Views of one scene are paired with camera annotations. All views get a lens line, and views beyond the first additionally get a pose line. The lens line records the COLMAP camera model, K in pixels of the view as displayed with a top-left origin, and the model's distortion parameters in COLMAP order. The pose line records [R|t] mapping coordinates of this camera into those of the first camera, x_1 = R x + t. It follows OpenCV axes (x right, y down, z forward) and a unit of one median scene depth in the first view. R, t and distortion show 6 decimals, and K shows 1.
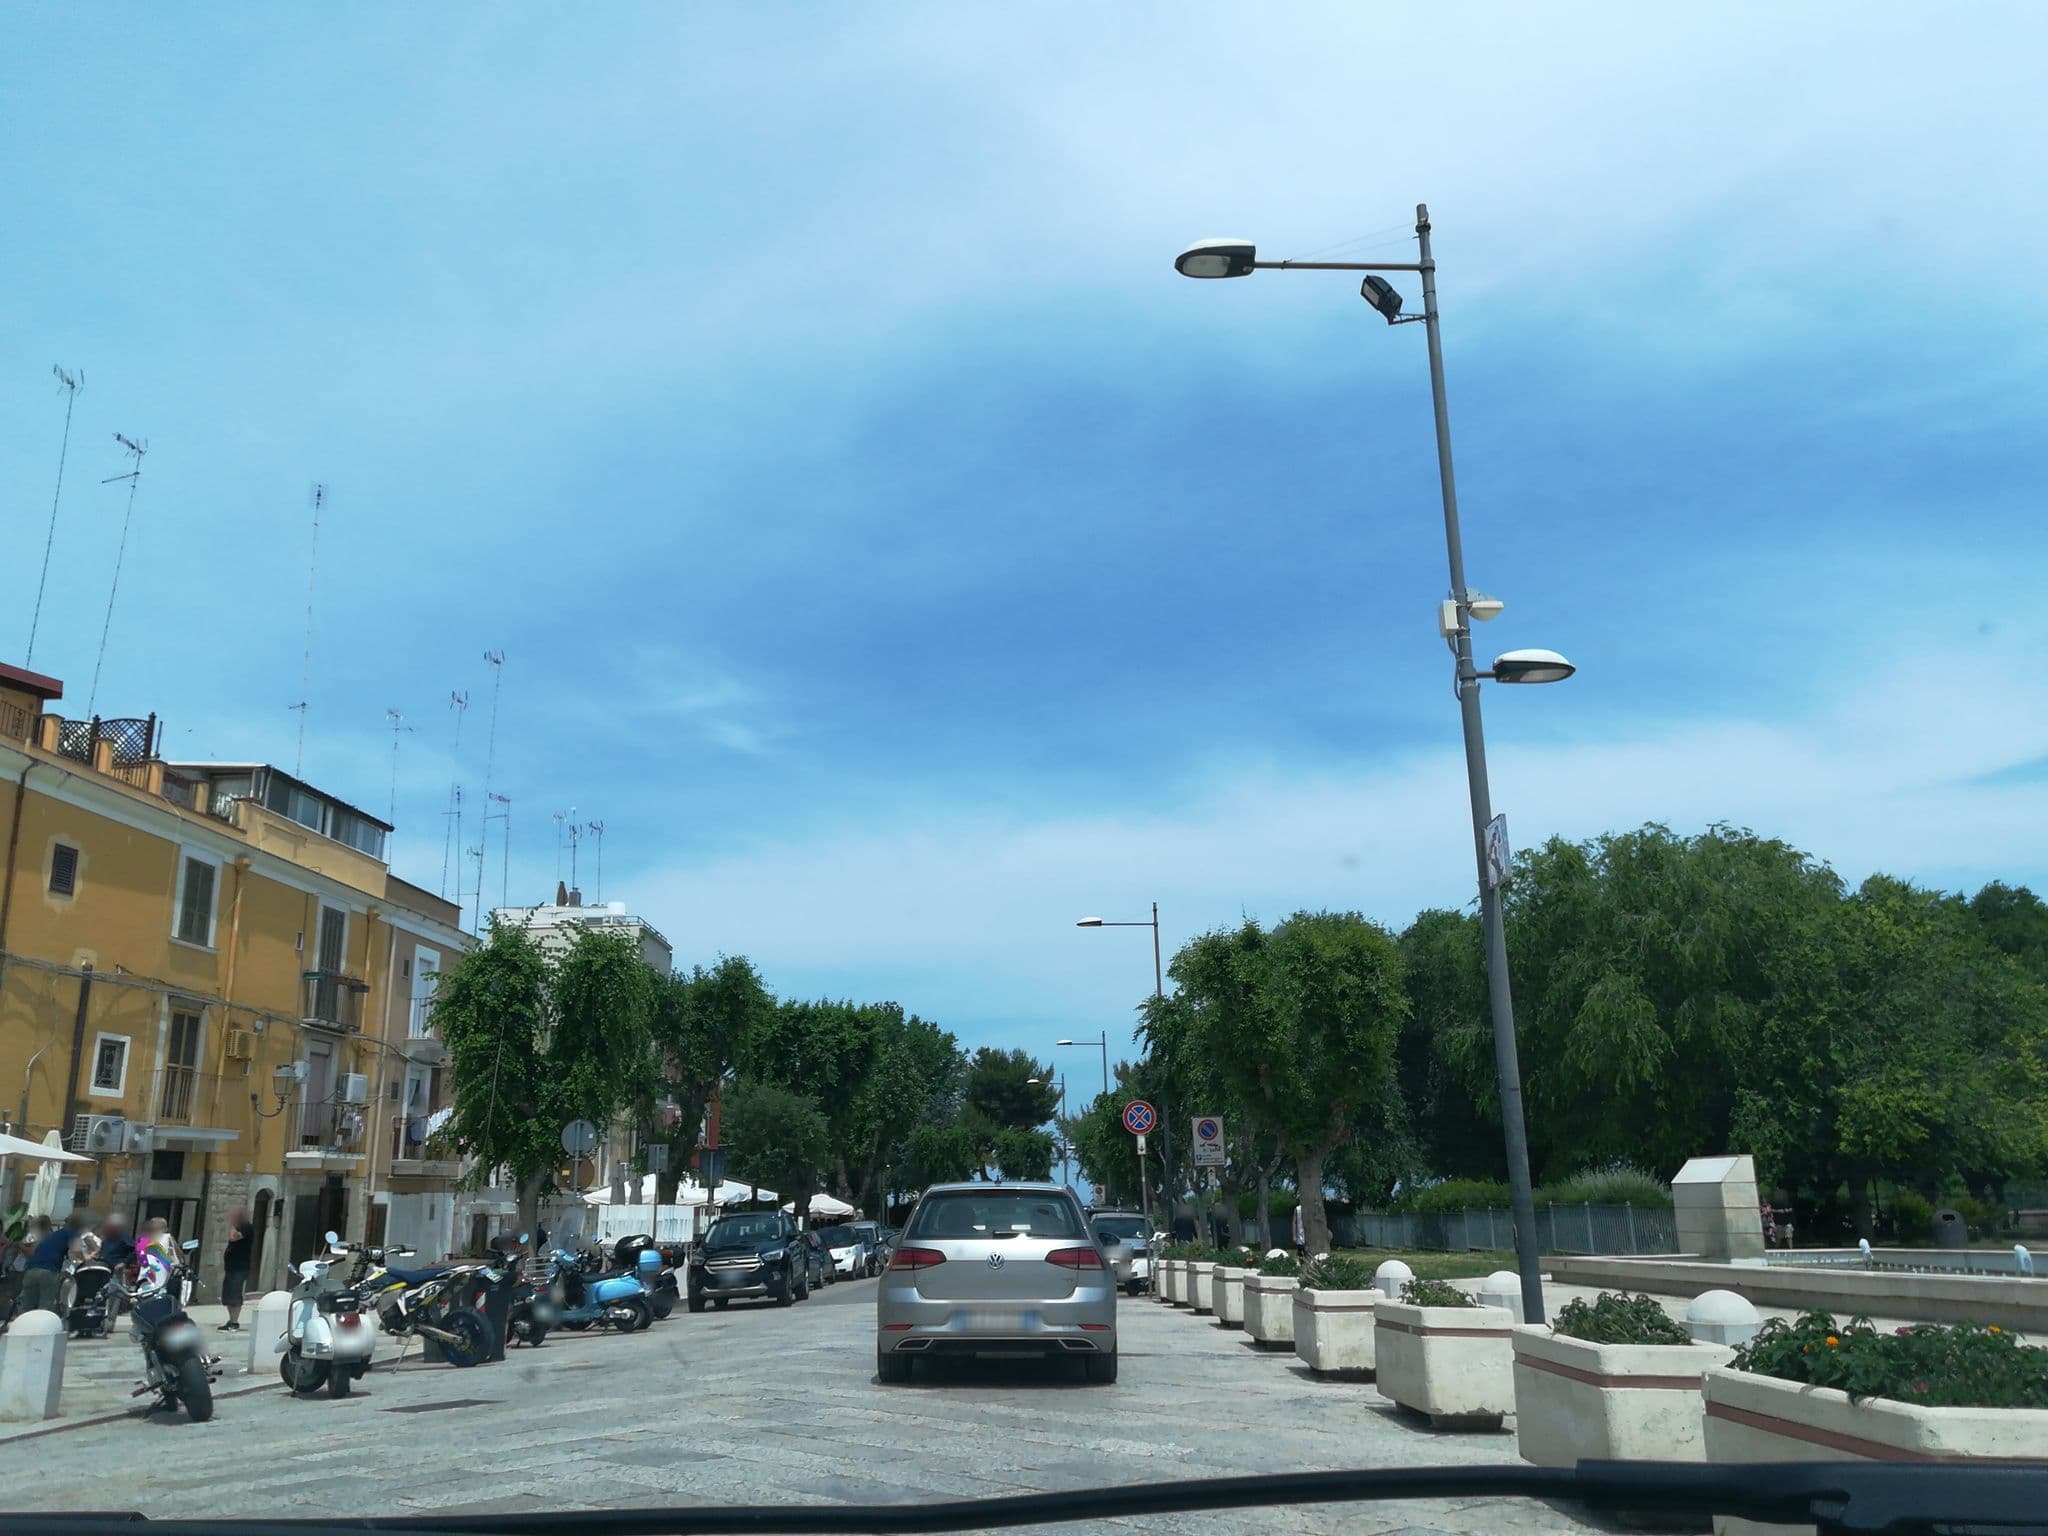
lens RADIAL K [[1379.5, 0, 988.5], [0, 1379.5, 765.6], [0, 0, 1]] dist [0.035223, -0.042999]
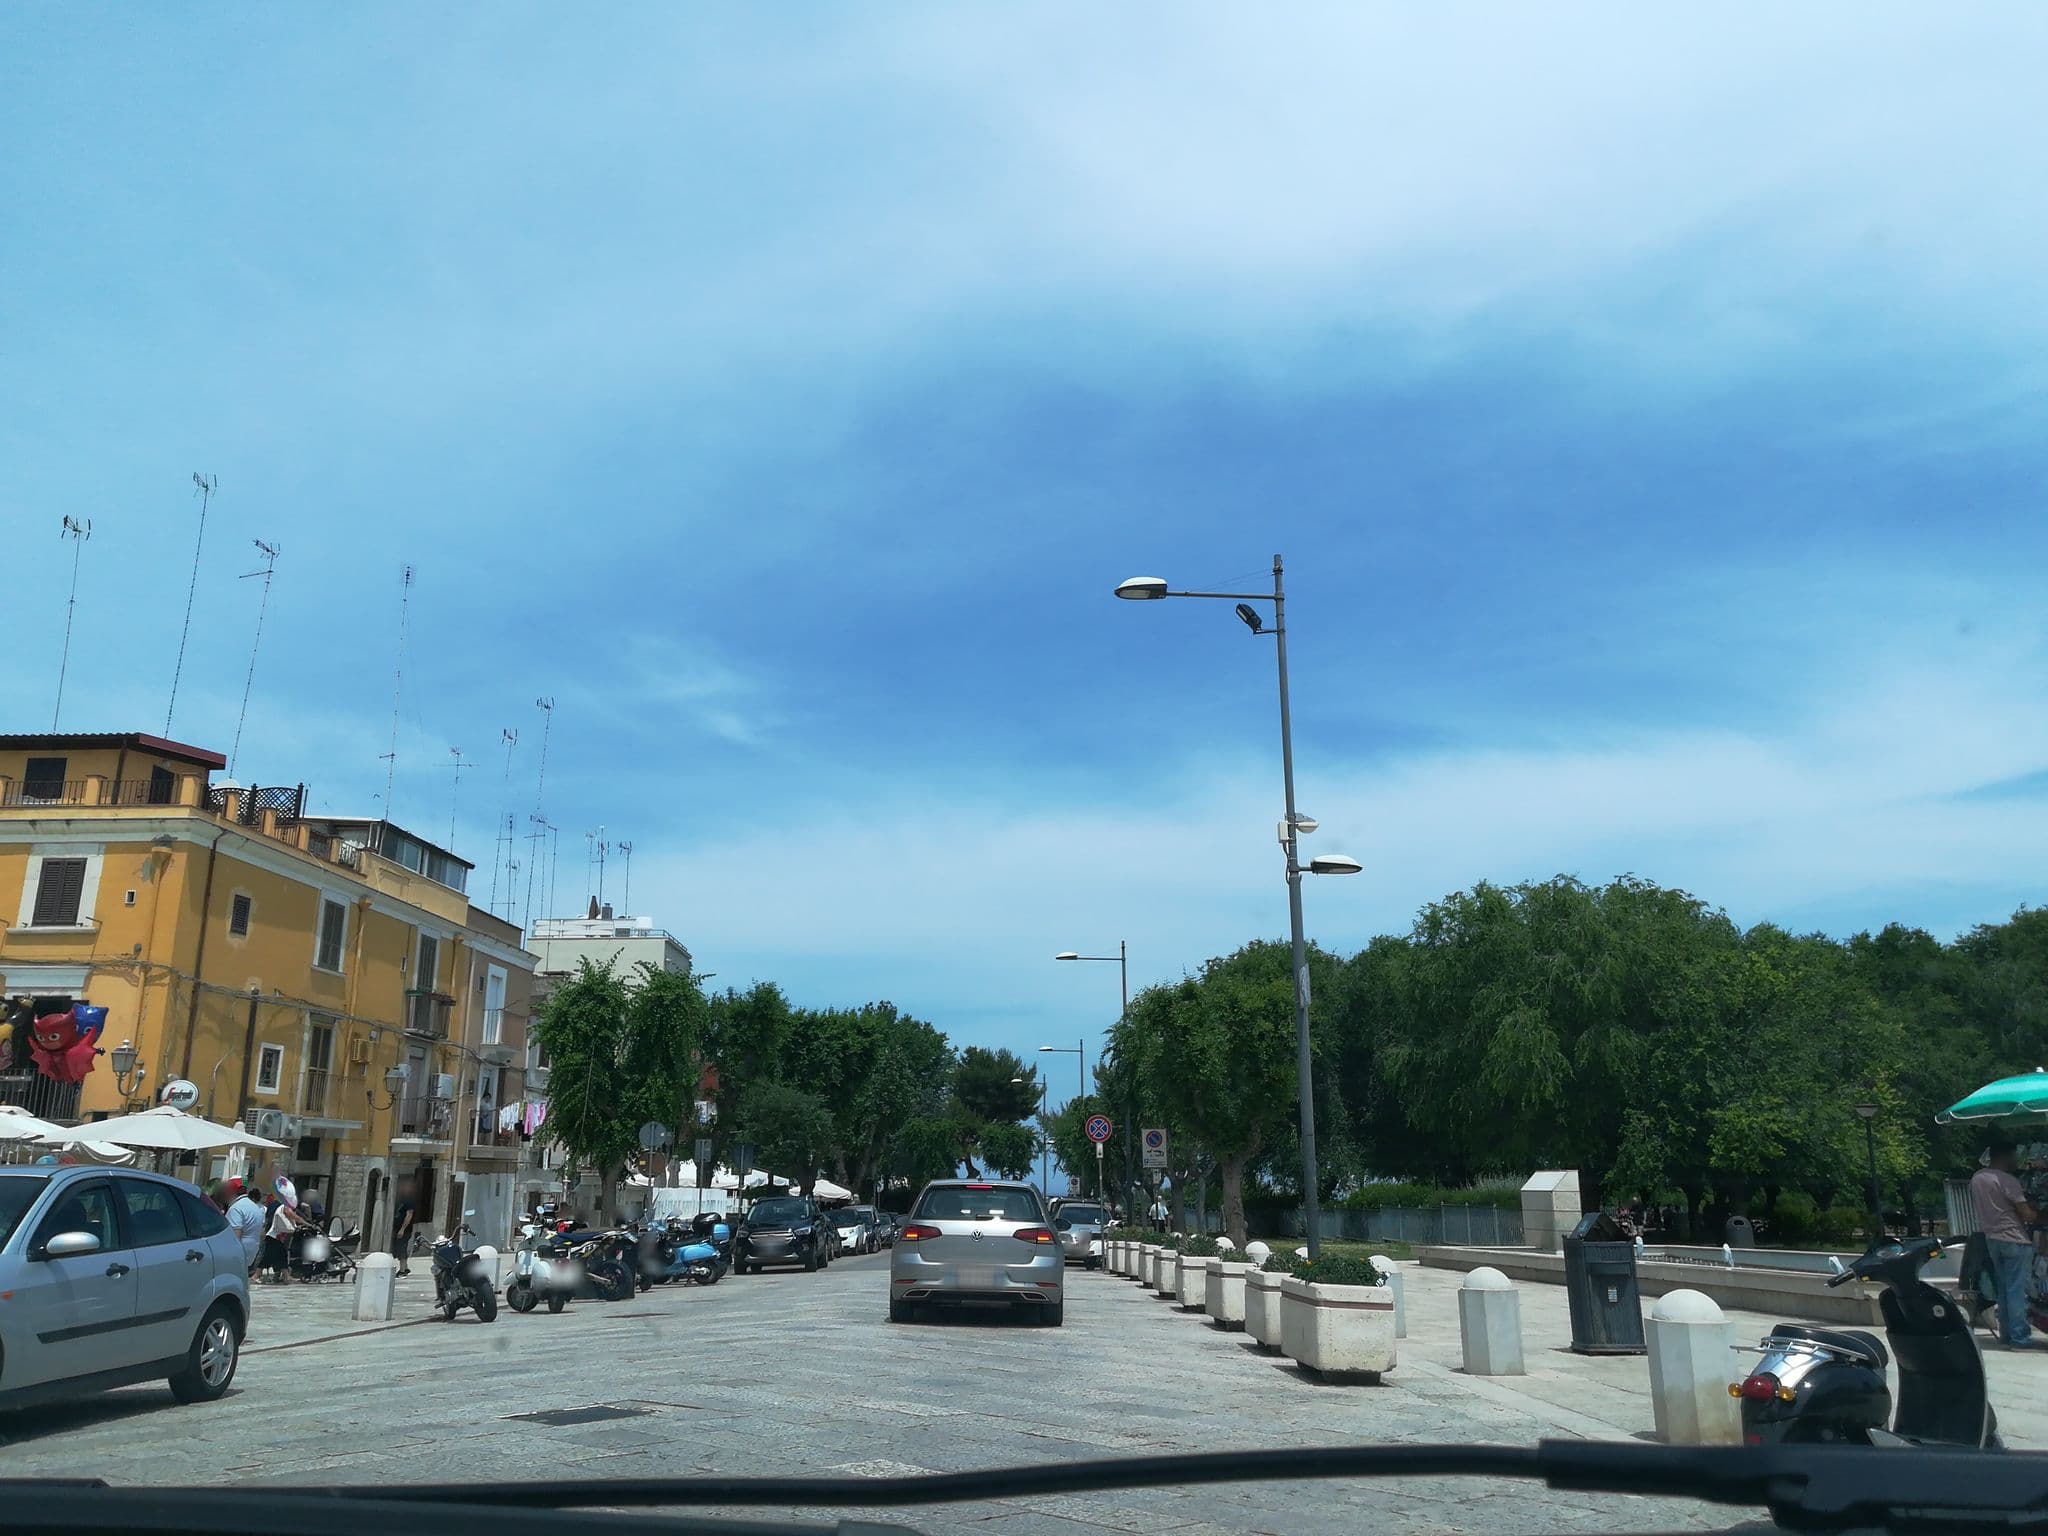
lens RADIAL K [[1517.6, 0, 959.1], [0, 1517.6, 779.2], [0, 0, 1]] dist [0.051417, -0.082945]
pose [[0.999765, 0.018467, -0.011379, -0.005540], [-0.017943, 0.998845, 0.044566, -0.095153], [0.012189, -0.044351, 0.998942, -0.285934]]
